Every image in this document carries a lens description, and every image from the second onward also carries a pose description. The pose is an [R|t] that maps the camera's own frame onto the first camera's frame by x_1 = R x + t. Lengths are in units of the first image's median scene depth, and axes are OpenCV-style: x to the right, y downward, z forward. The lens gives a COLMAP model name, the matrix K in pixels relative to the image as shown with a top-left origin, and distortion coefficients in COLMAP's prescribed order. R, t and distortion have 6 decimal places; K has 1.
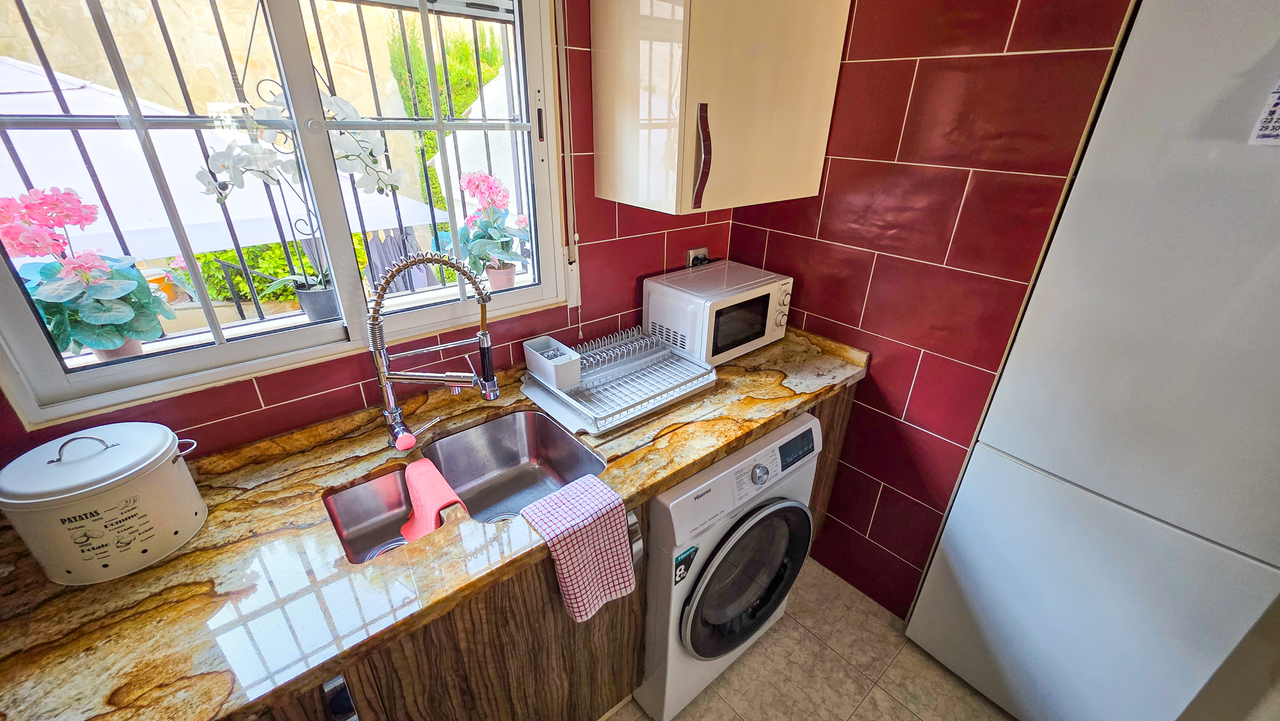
lens RADIAL K [[512.4, 0, 644.5], [0, 512.4, 370.6], [0, 0, 1]] dist [-0.002056, 0.000279]
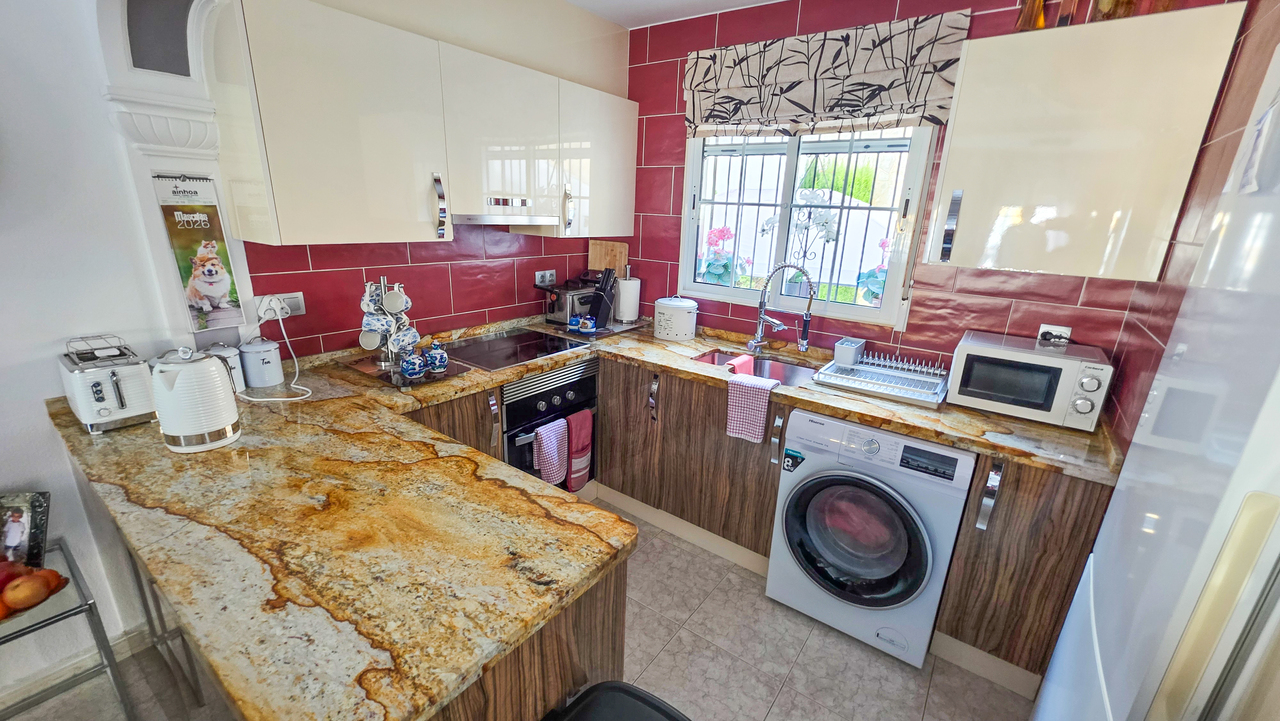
lens RADIAL K [[512.4, 0, 644.5], [0, 512.4, 370.6], [0, 0, 1]] dist [-0.002056, 0.000279]
pose [[0.230687, 0.278950, -0.932186, 1.234898], [-0.468029, 0.871730, 0.145036, 0.109654], [0.853073, 0.402832, 0.331653, -0.021375]]
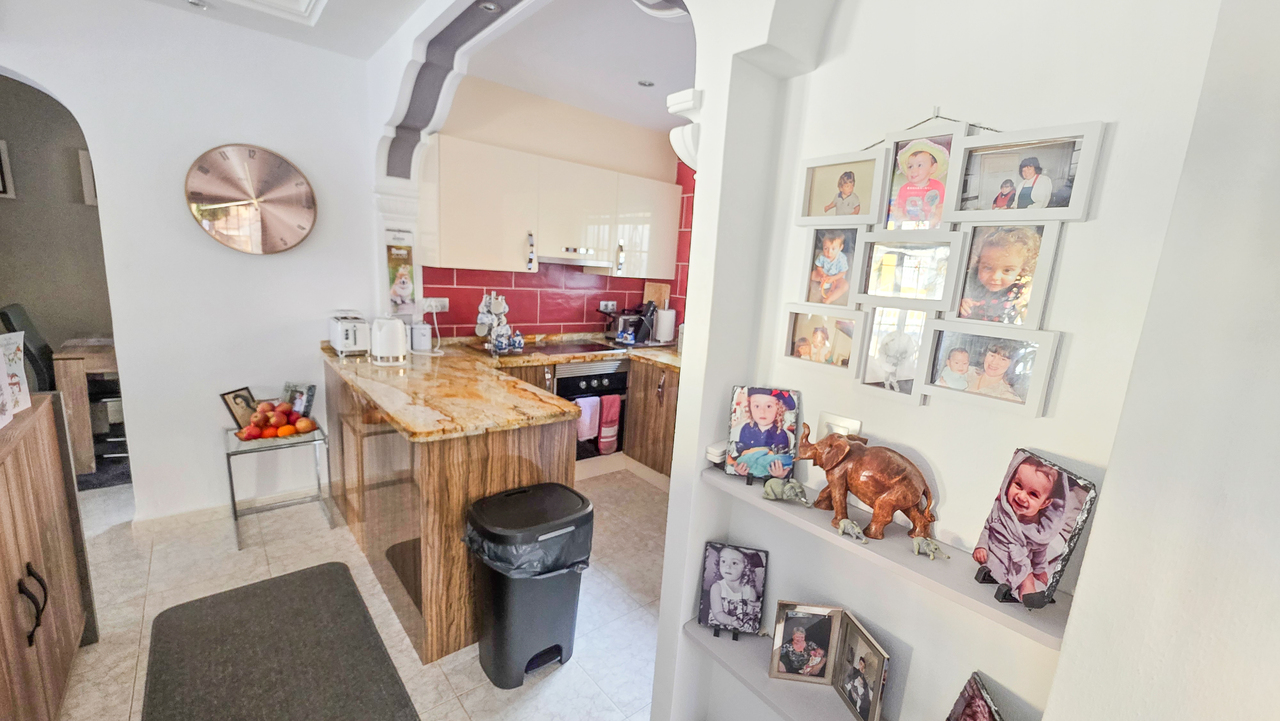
lens RADIAL K [[512.4, 0, 644.5], [0, 512.4, 370.6], [0, 0, 1]] dist [-0.002056, 0.000279]
pose [[-0.011462, 0.173471, -0.984772, 2.145911], [-0.507639, 0.847477, 0.155195, 0.009566], [0.861493, 0.501688, 0.078347, 0.372953]]
